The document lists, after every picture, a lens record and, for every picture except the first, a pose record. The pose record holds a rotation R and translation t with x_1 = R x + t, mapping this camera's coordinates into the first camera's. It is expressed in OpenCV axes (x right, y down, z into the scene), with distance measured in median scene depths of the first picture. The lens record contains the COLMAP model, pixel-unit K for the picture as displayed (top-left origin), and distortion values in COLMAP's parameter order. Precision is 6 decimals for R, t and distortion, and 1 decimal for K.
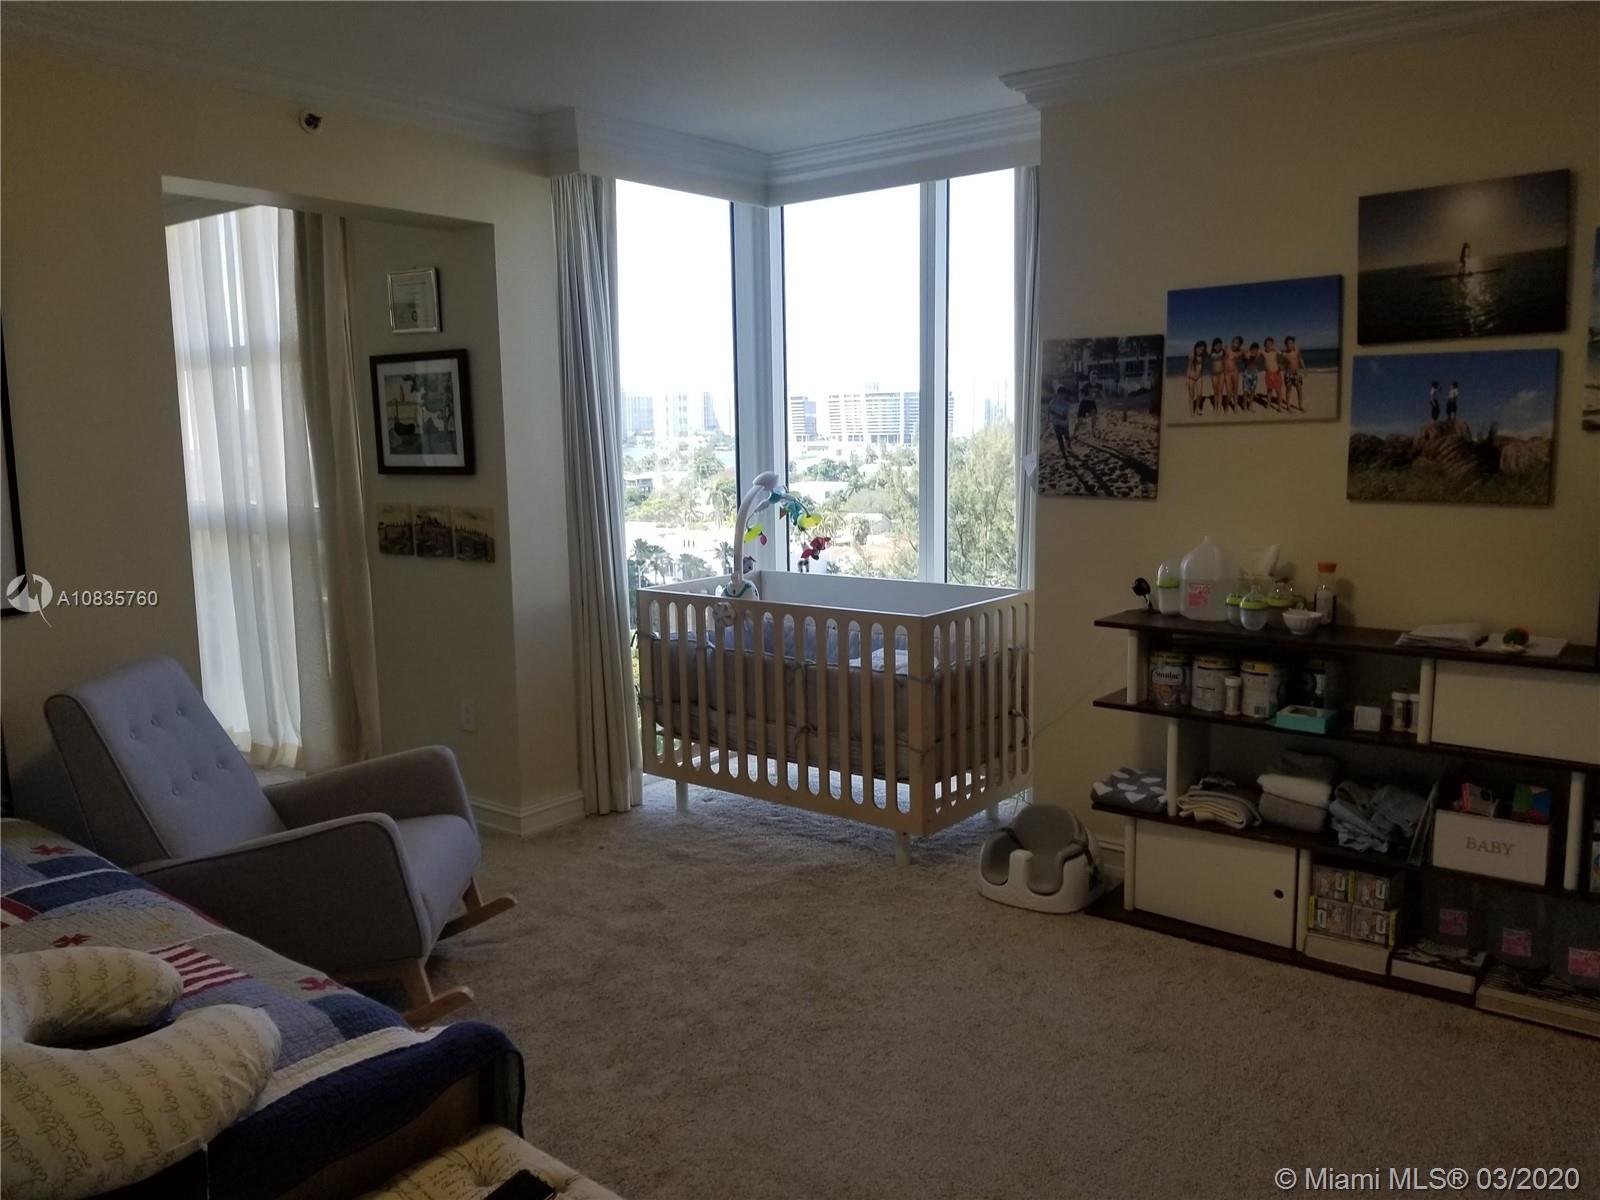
lens RADIAL K [[1269.9, 0, 803.6], [0, 1269.9, 601.5], [0, 0, 1]] dist [0.042997, -0.070922]
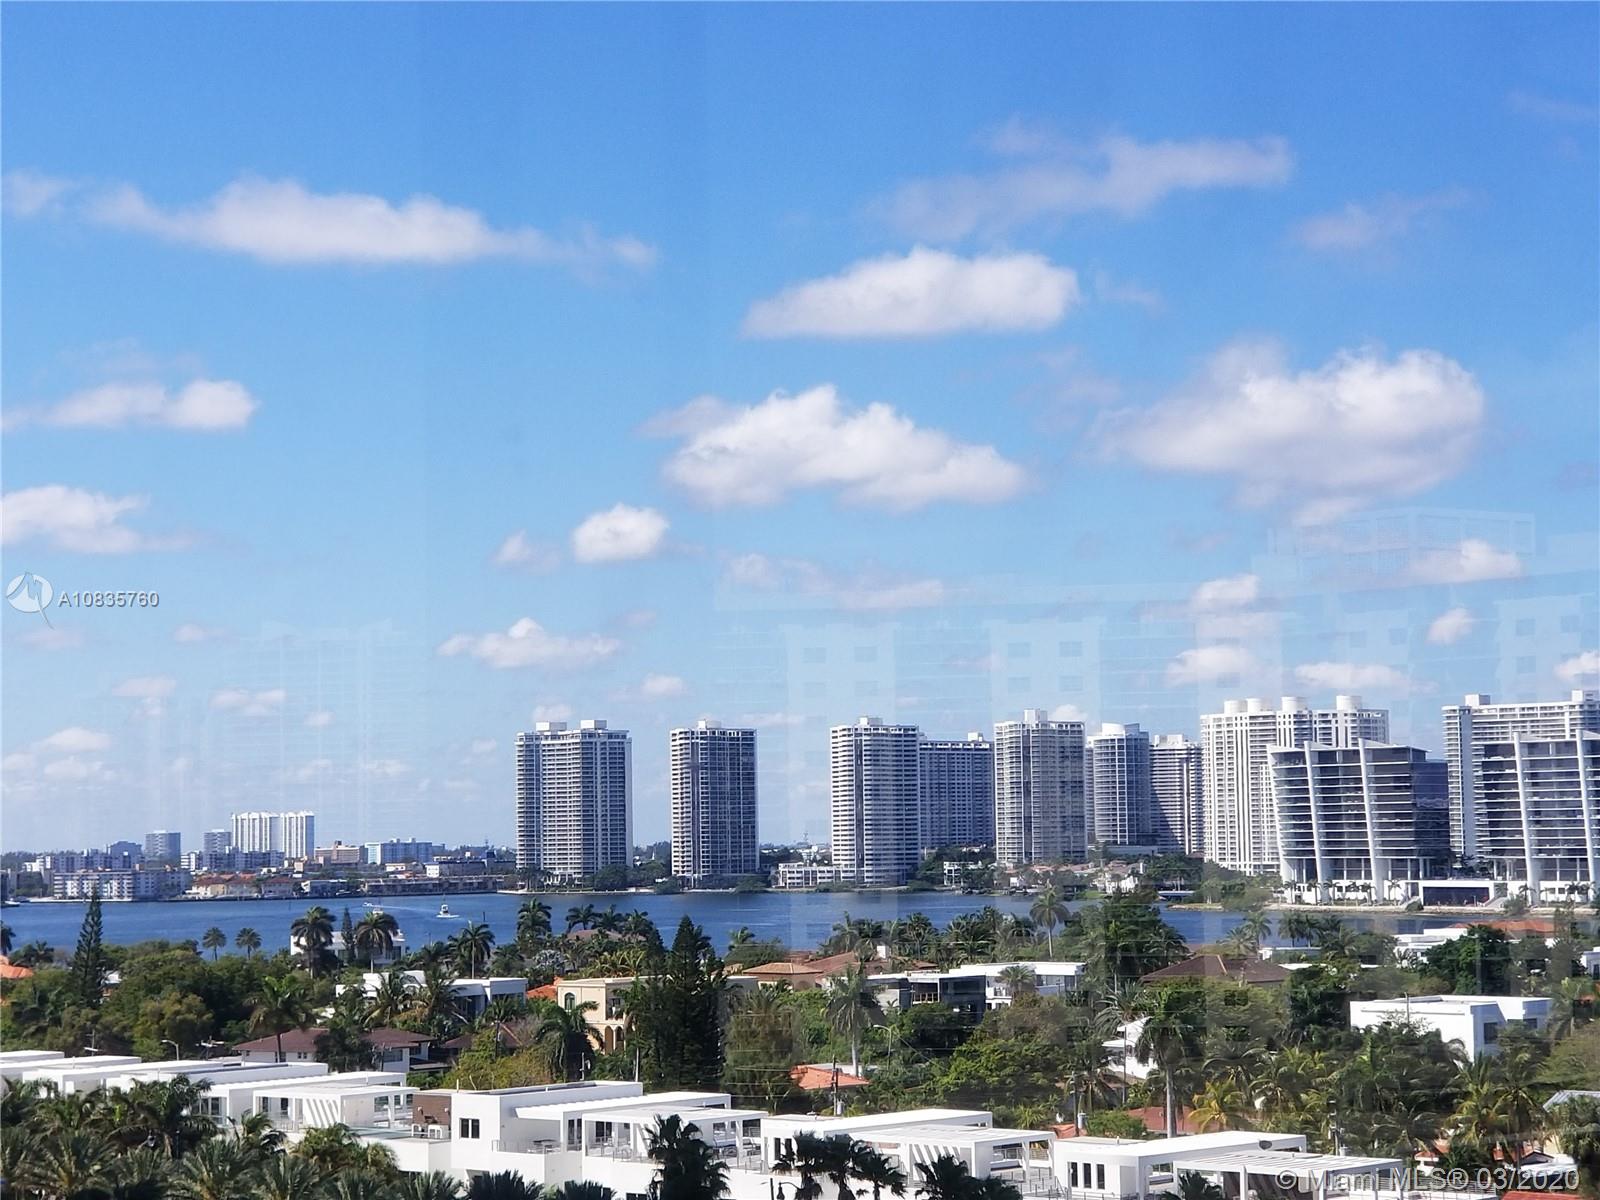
lens RADIAL K [[2435.2, 0, 800.6], [0, 2435.2, 599.7], [0, 0, 1]] dist [-0.033563, 0.000000]
pose [[0.980207, -0.015859, -0.197340, -0.032888], [-0.030067, 0.973299, -0.227563, -0.042852], [0.195680, 0.228992, 0.953558, 0.311285]]
